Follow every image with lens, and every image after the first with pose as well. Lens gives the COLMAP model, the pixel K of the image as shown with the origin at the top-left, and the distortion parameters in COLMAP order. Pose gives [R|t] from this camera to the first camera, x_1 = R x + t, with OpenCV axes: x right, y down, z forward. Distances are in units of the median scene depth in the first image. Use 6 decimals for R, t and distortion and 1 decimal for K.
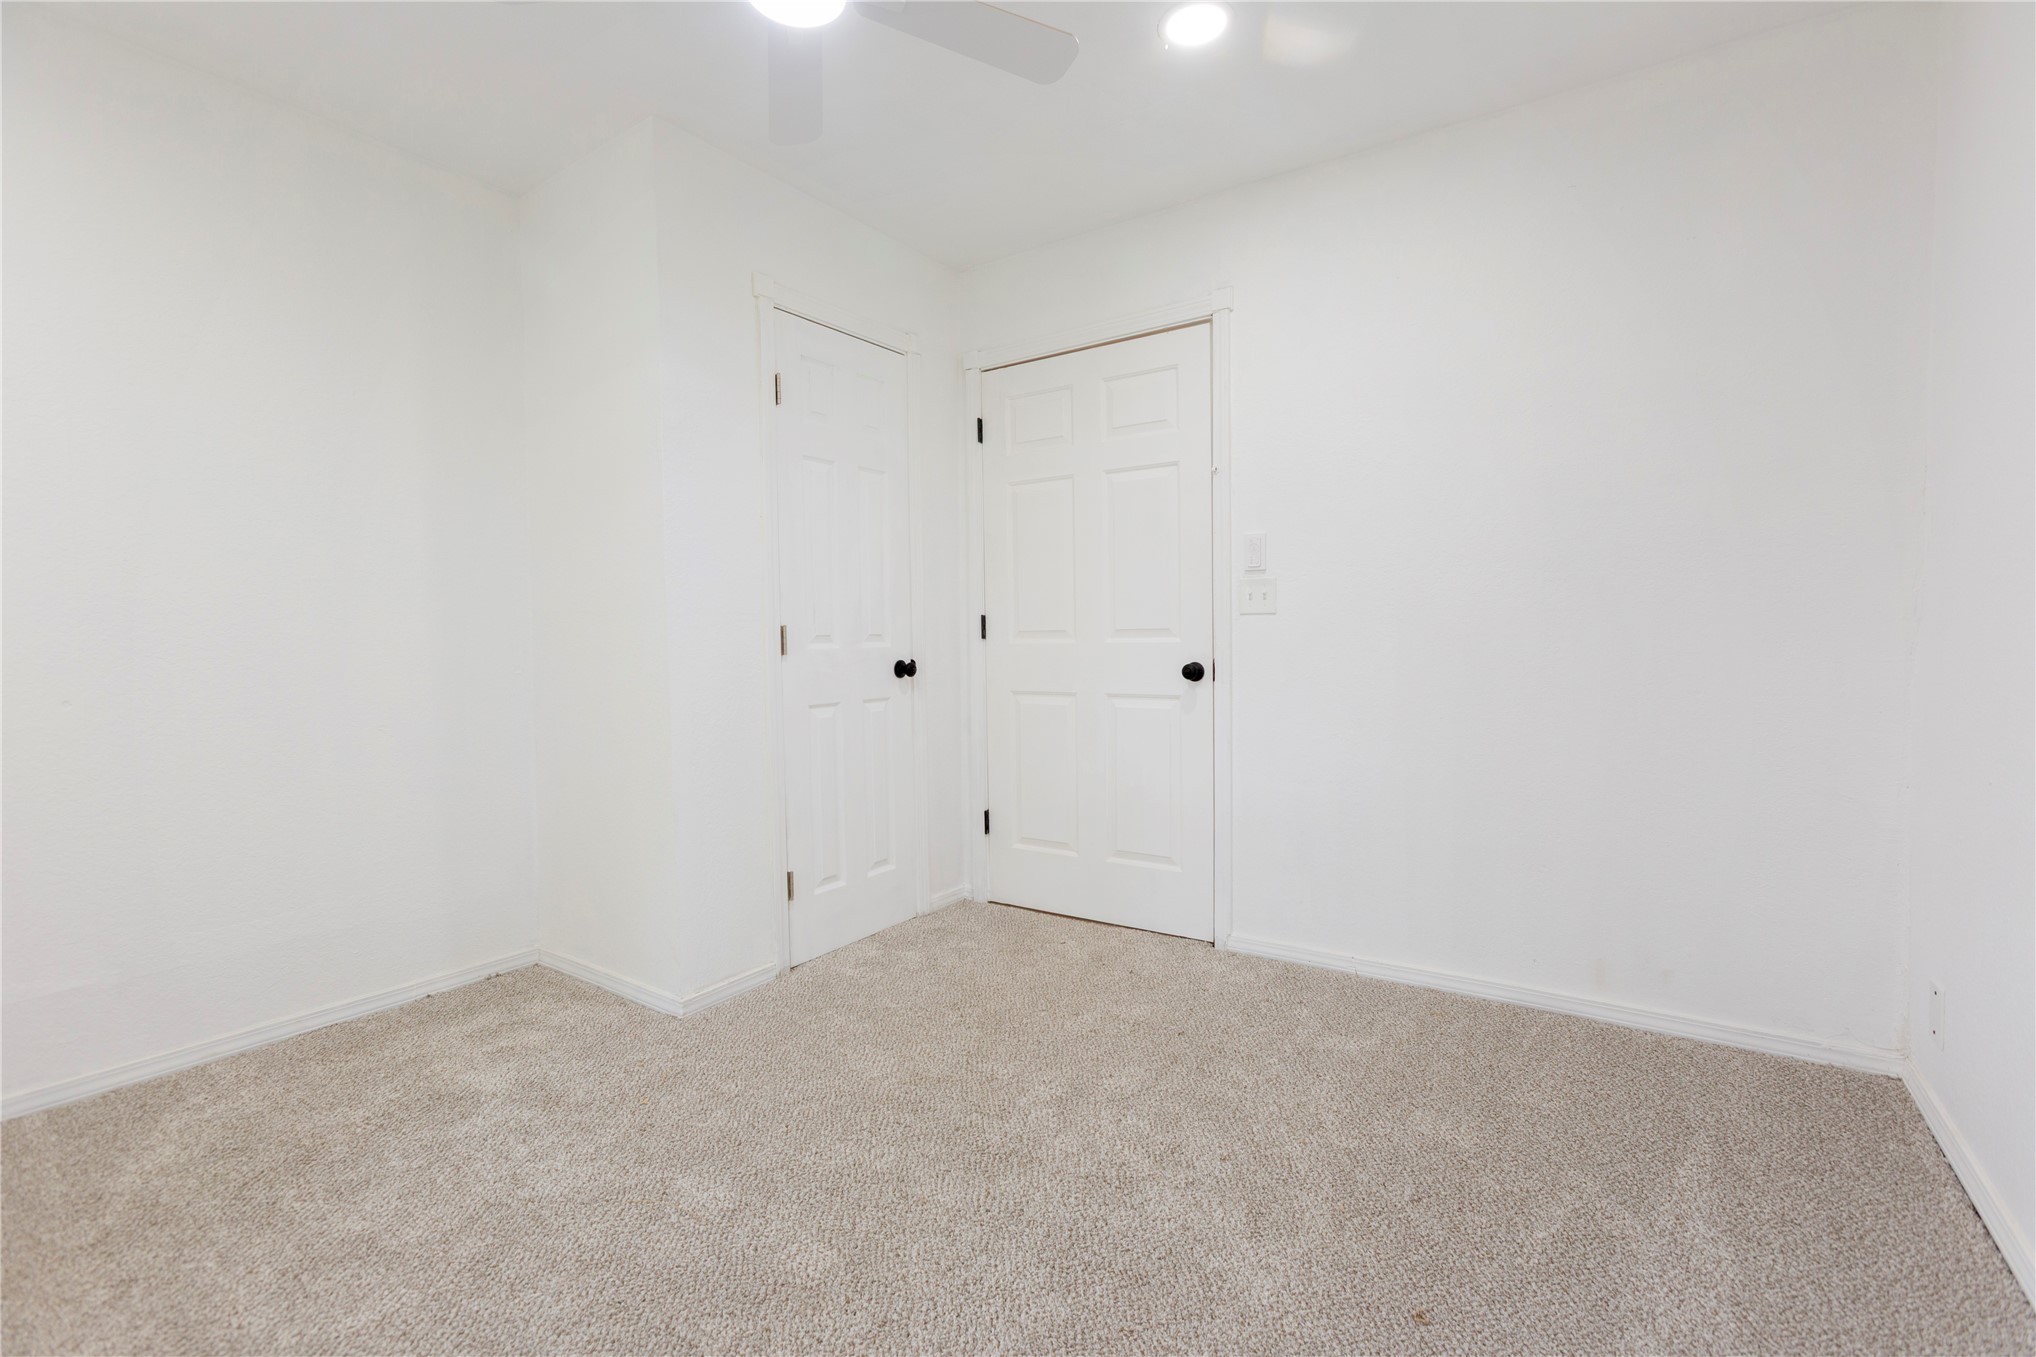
lens RADIAL K [[899.0, 0, 975.6], [0, 899.0, 654.5], [0, 0, 1]] dist [-0.013392, 0.011026]
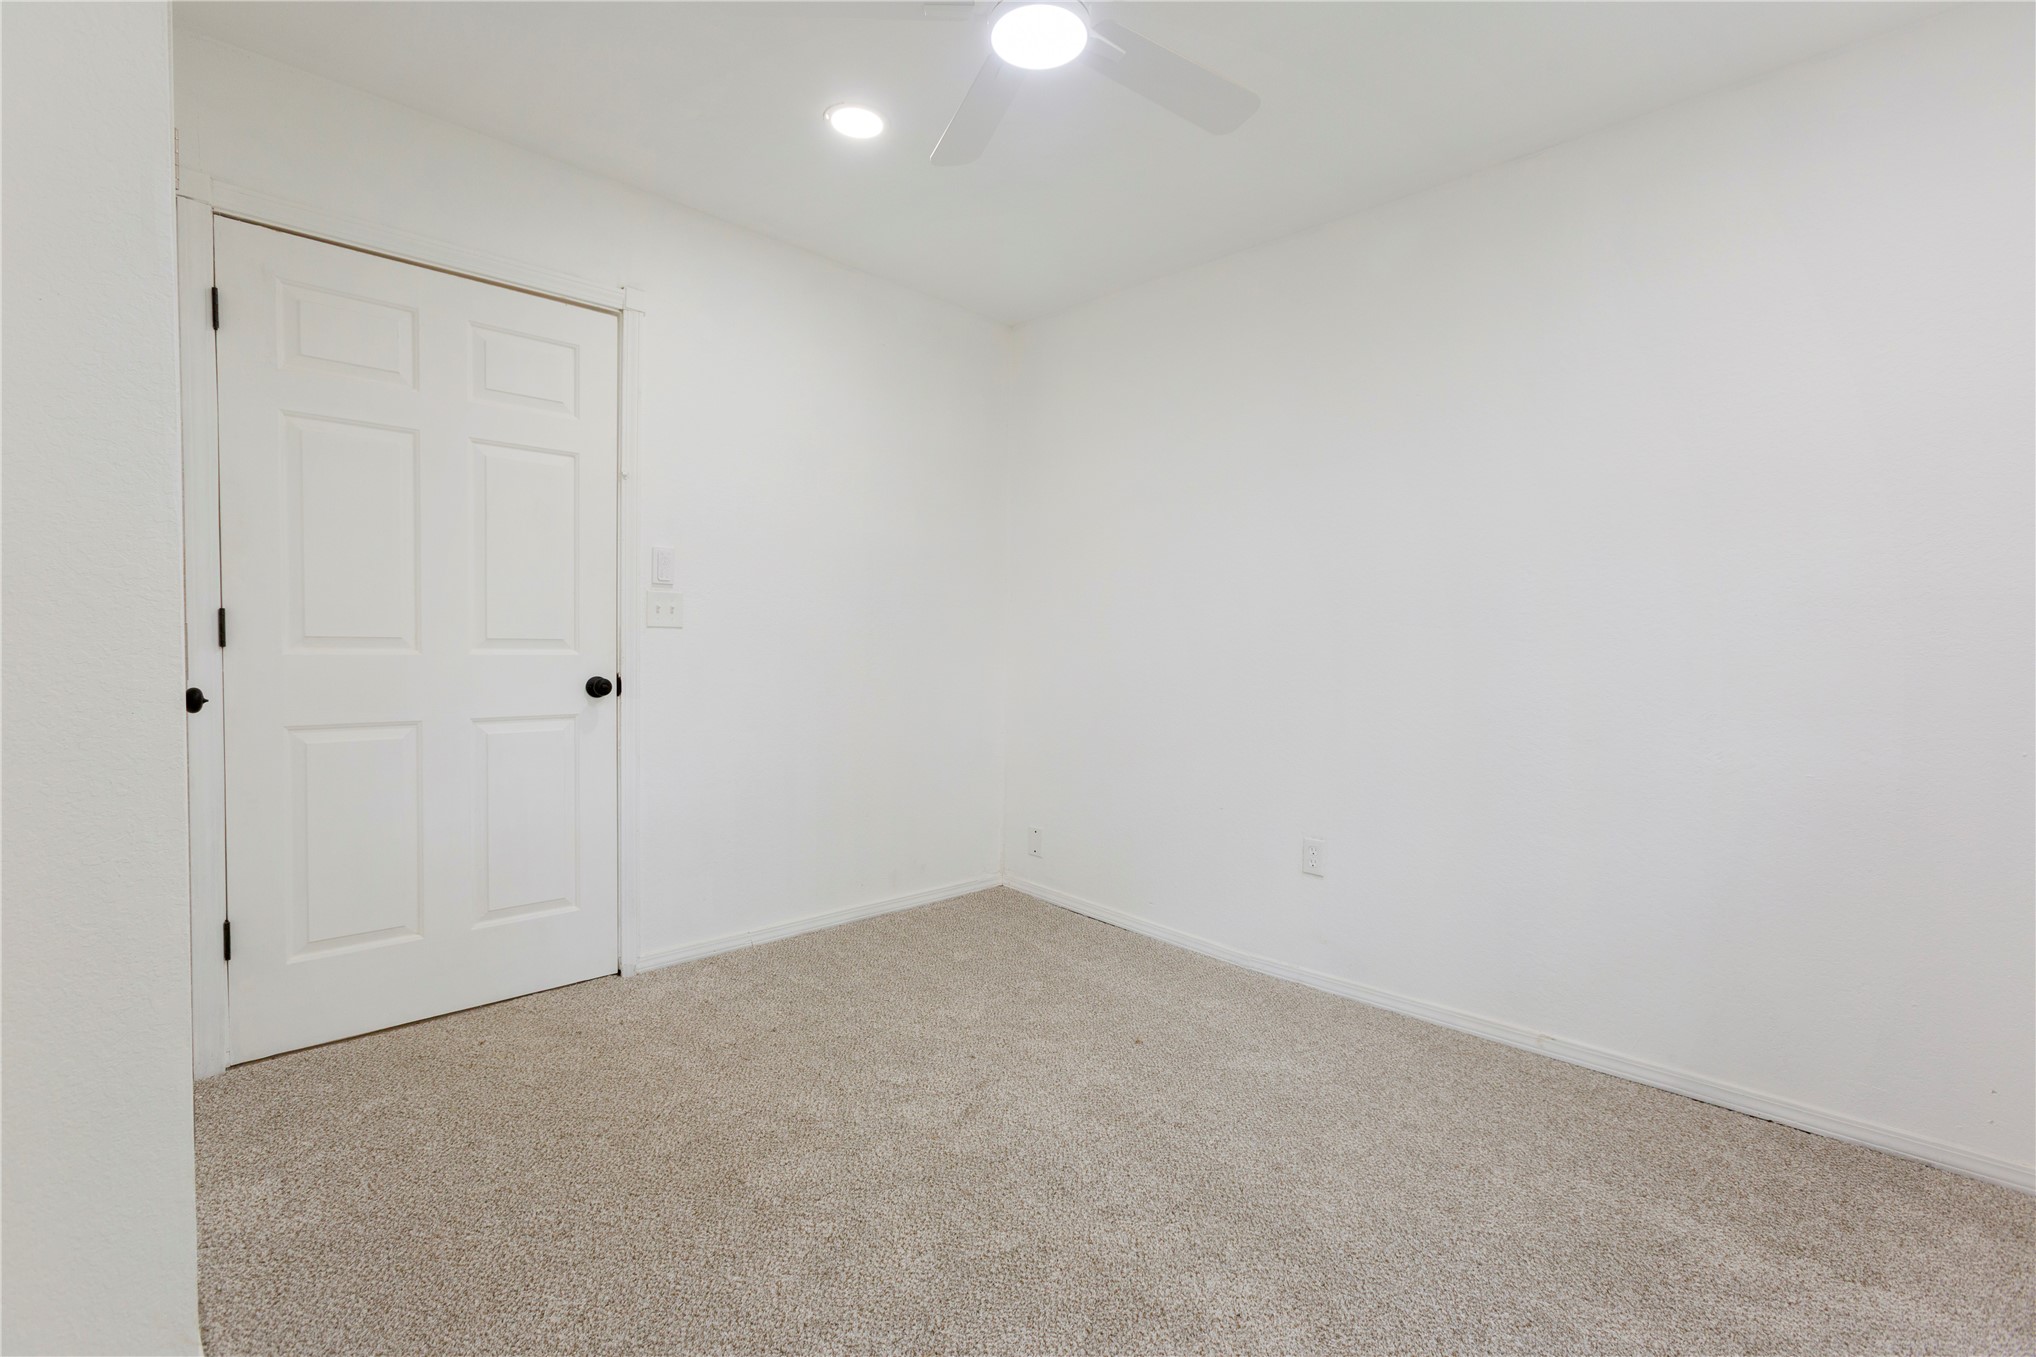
lens RADIAL K [[899.0, 0, 1021.4], [0, 899.0, 671.1], [0, 0, 1]] dist [-0.013392, 0.011026]
pose [[0.207169, -0.012564, 0.978225, -0.567404], [0.011617, 0.999879, 0.010382, -0.001532], [-0.978236, 0.009213, 0.207289, 0.386650]]
